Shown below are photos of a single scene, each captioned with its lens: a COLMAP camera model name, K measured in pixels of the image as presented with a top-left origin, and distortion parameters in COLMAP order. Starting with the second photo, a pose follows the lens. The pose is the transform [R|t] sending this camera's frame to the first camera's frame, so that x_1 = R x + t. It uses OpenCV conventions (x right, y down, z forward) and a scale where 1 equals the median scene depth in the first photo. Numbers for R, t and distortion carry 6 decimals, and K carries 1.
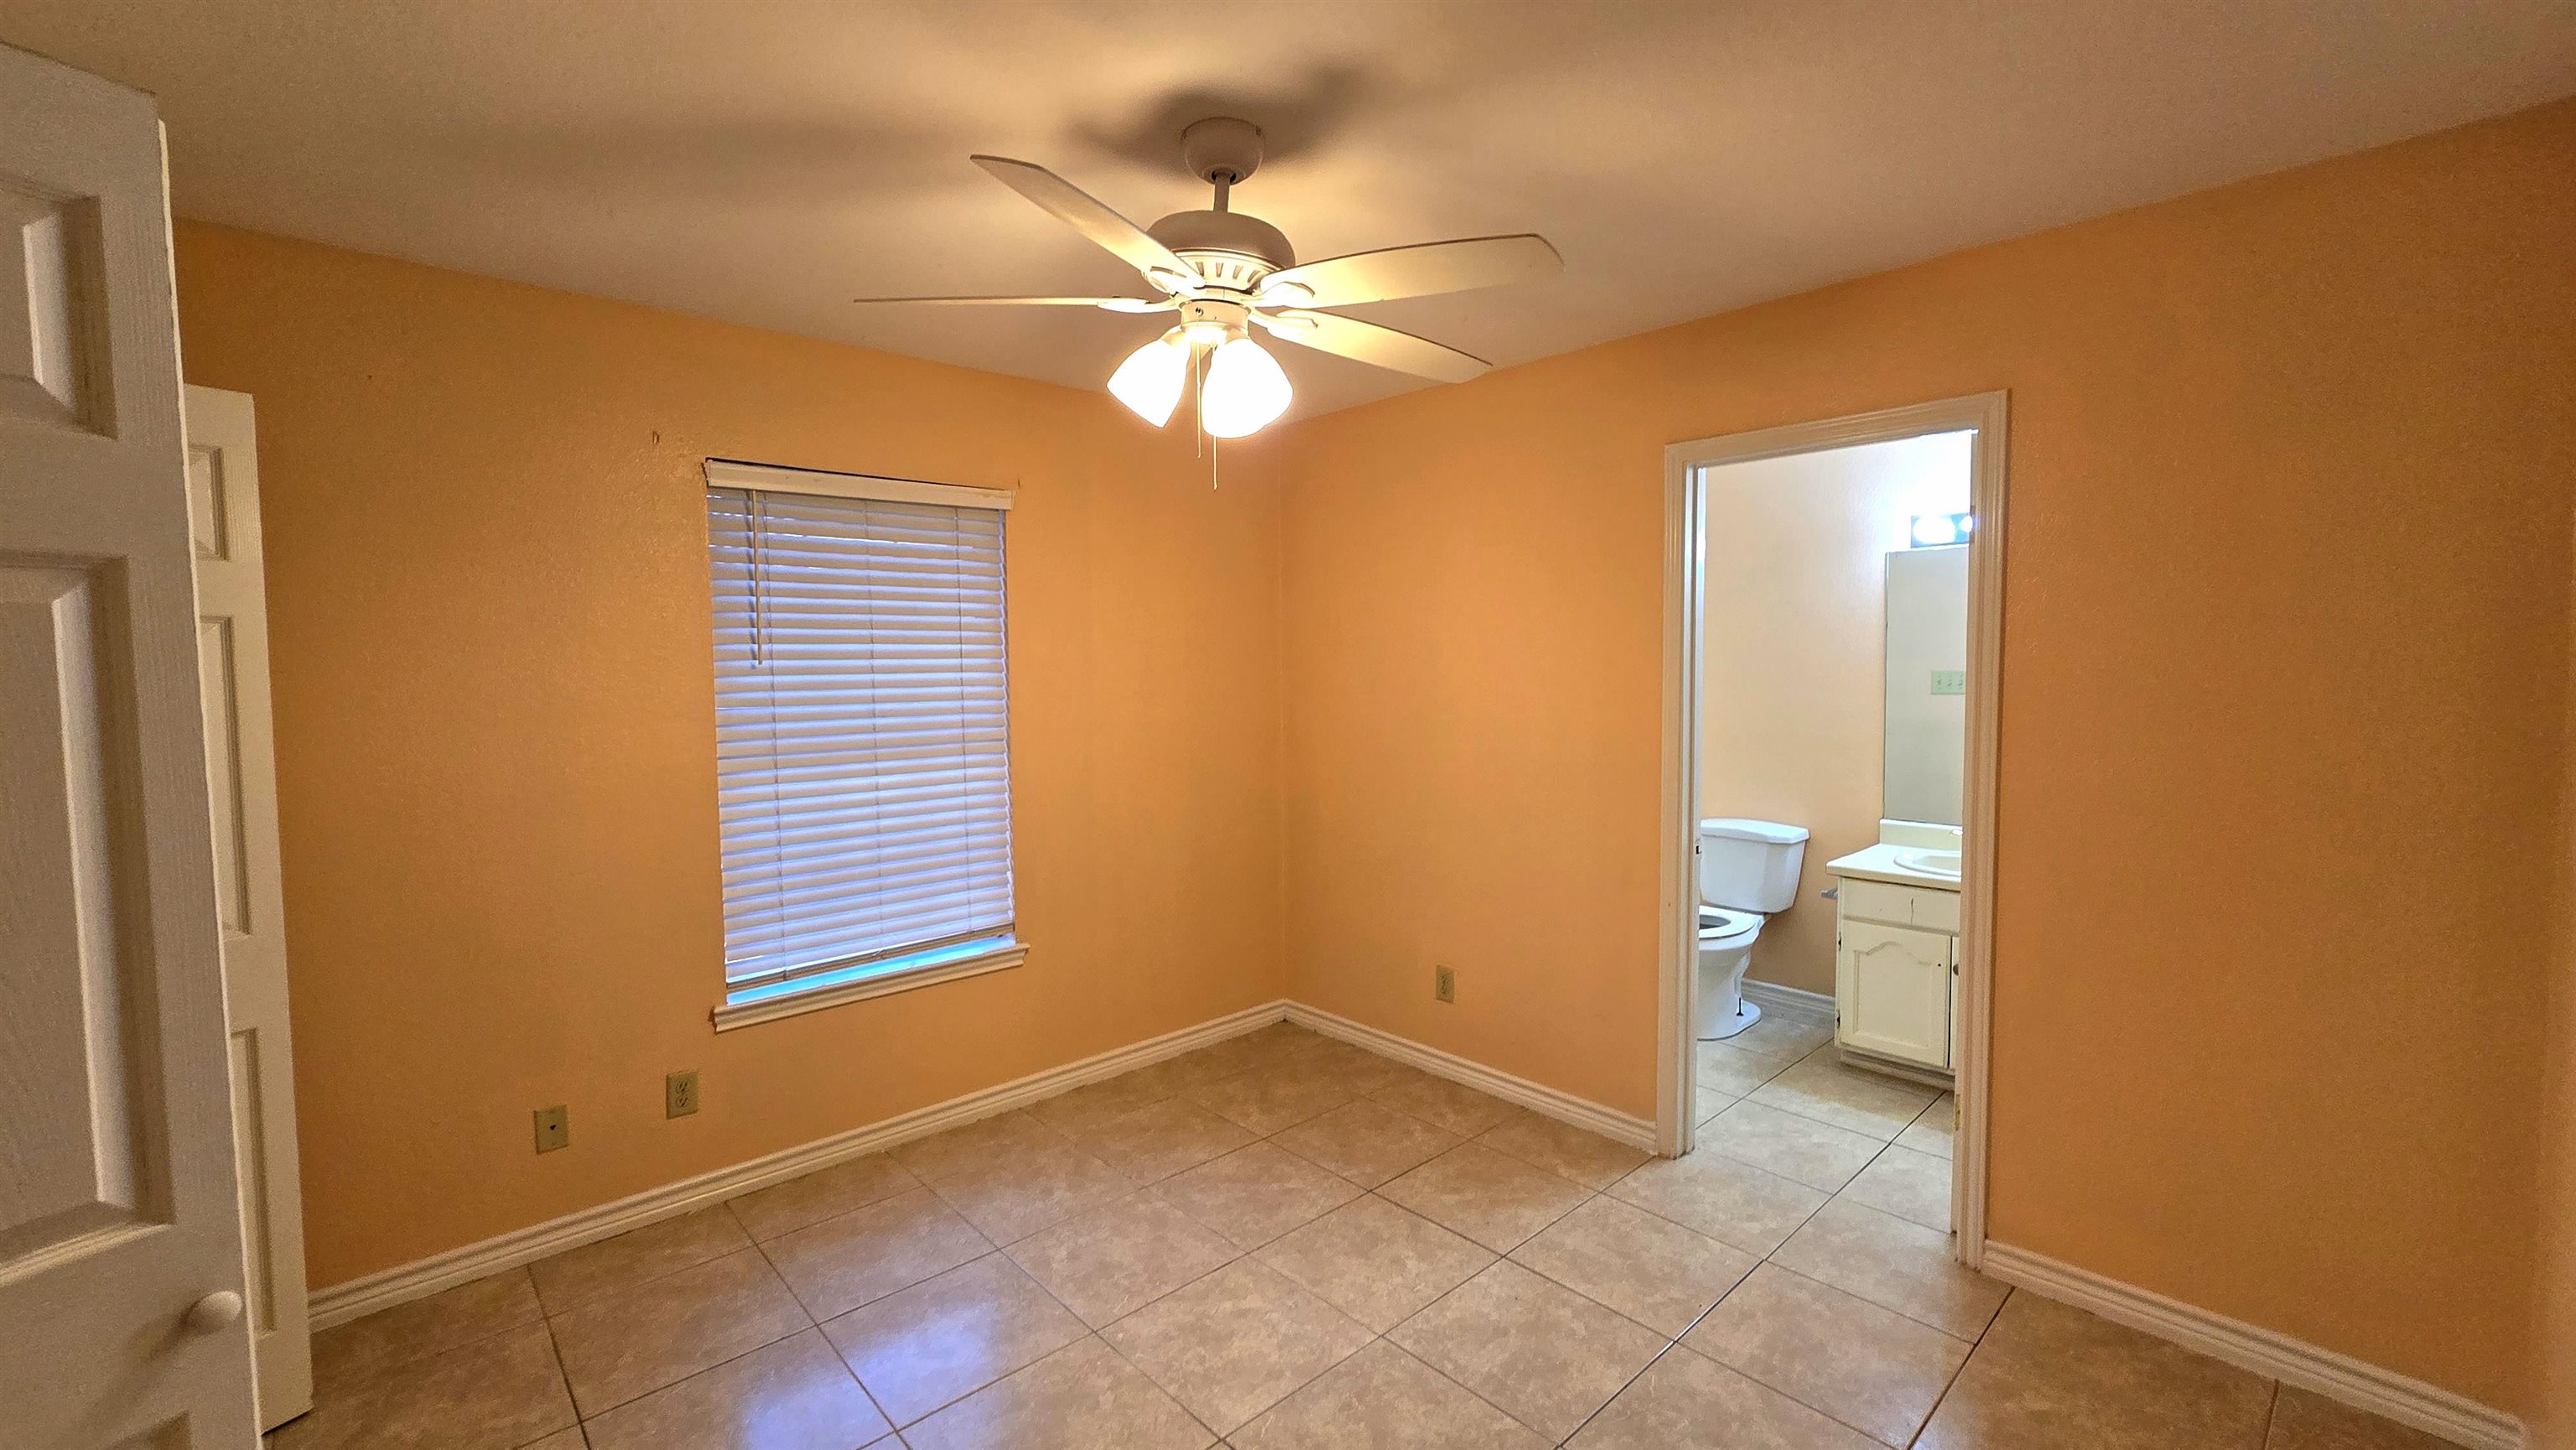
lens RADIAL K [[1058.8, 0, 1265.6], [0, 1058.8, 725.0], [0, 0, 1]] dist [-0.001479, -0.000222]
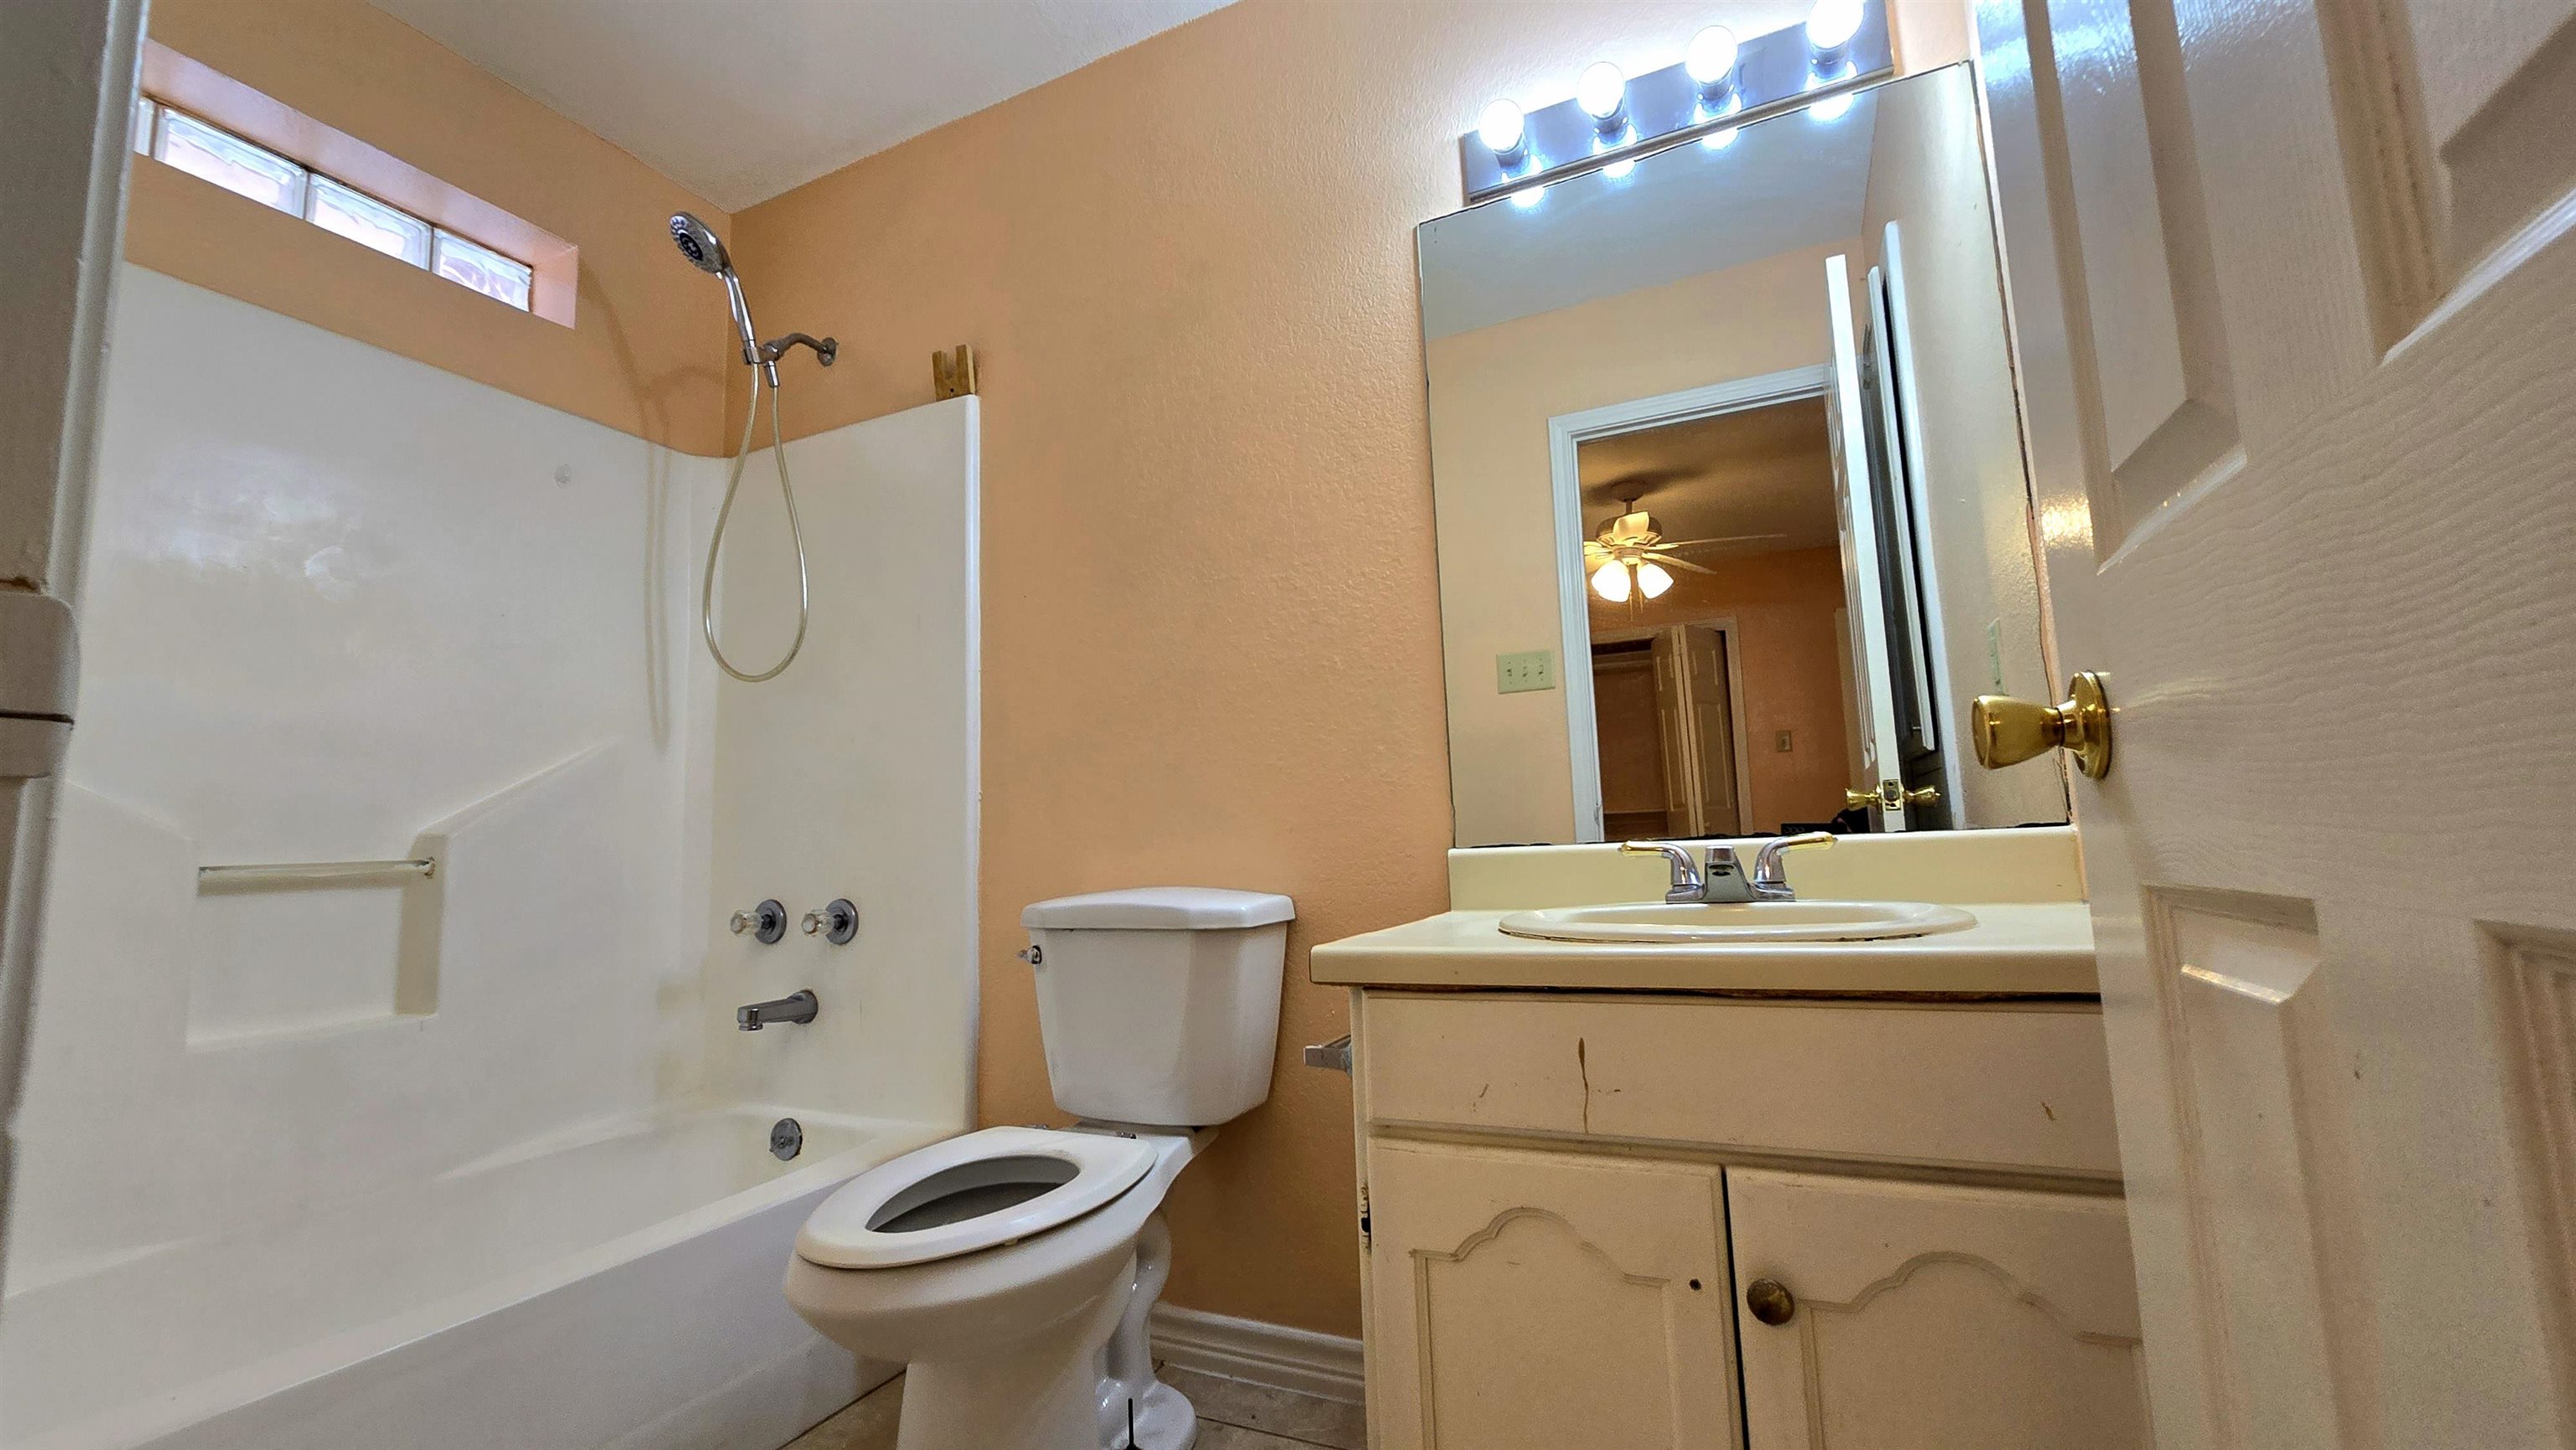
lens RADIAL K [[1058.8, 0, 1265.6], [0, 1058.8, 725.0], [0, 0, 1]] dist [-0.001479, -0.000222]
pose [[0.923375, 0.030131, 0.382716, 0.643740], [0.041723, 0.983134, -0.178065, 0.195705], [-0.381626, 0.180389, 0.906544, 1.158710]]
